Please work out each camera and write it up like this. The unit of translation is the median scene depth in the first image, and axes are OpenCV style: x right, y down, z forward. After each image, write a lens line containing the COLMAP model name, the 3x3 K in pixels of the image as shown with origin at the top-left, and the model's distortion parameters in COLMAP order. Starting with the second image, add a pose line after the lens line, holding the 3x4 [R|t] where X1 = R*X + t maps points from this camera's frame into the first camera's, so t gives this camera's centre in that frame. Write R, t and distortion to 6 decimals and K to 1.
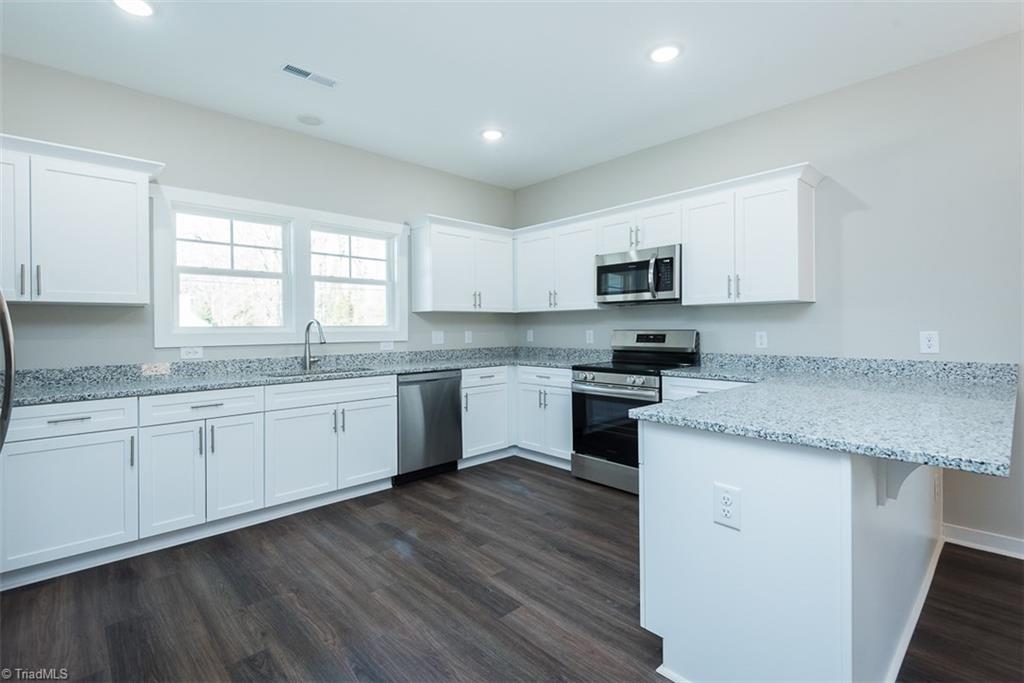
lens RADIAL K [[464.7, 0, 513.1], [0, 464.7, 331.8], [0, 0, 1]] dist [0.016085, -0.009288]
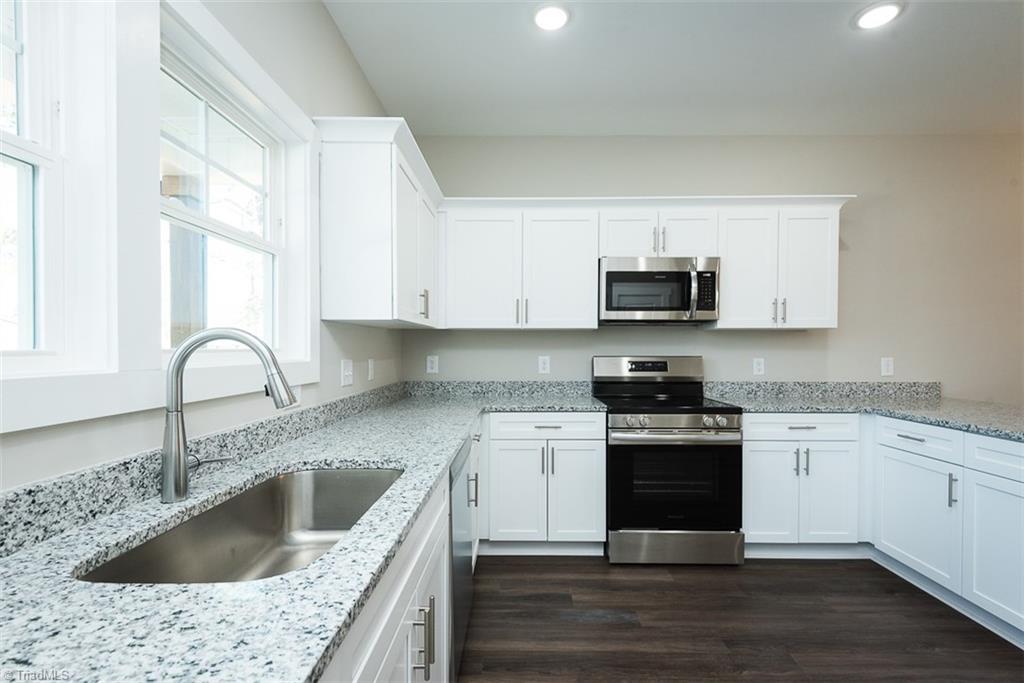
lens RADIAL K [[464.7, 0, 520.4], [0, 464.7, 353.7], [0, 0, 1]] dist [0.016085, -0.009288]
pose [[0.697874, -0.001601, 0.716219, -0.570007], [0.000088, 0.999998, 0.002150, -0.012710], [-0.716220, -0.001437, 0.697873, 0.726274]]
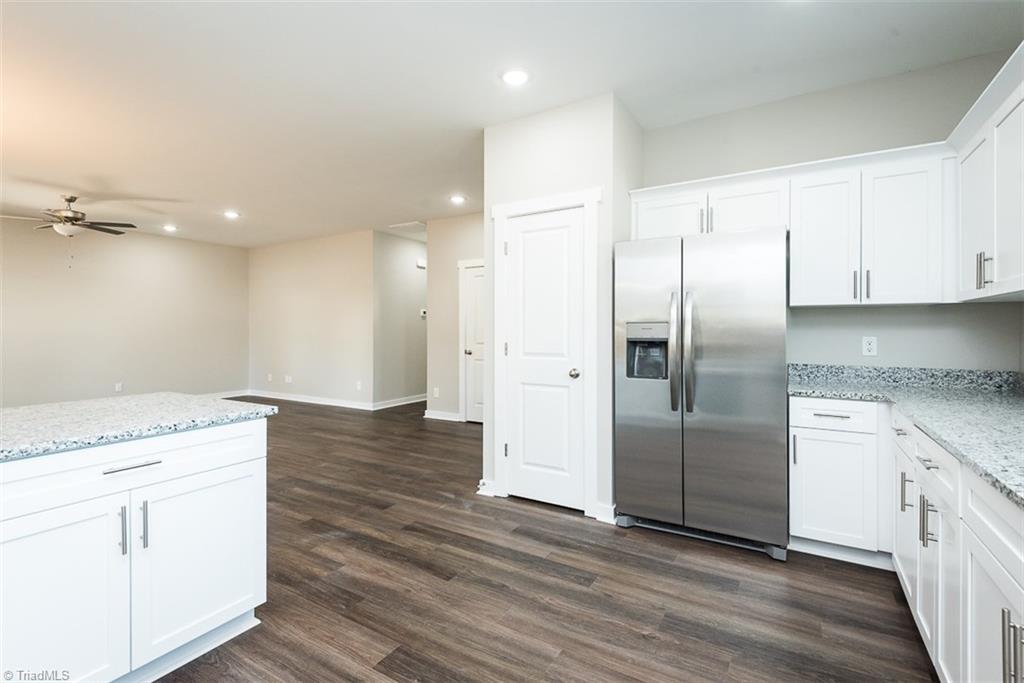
lens RADIAL K [[464.7, 0, 511.2], [0, 464.7, 327.0], [0, 0, 1]] dist [0.016085, -0.009288]
pose [[-0.964580, 0.005583, -0.263730, 0.000012], [0.004186, 0.999974, 0.005859, -0.016010], [0.263756, 0.004547, -0.964579, 1.208304]]
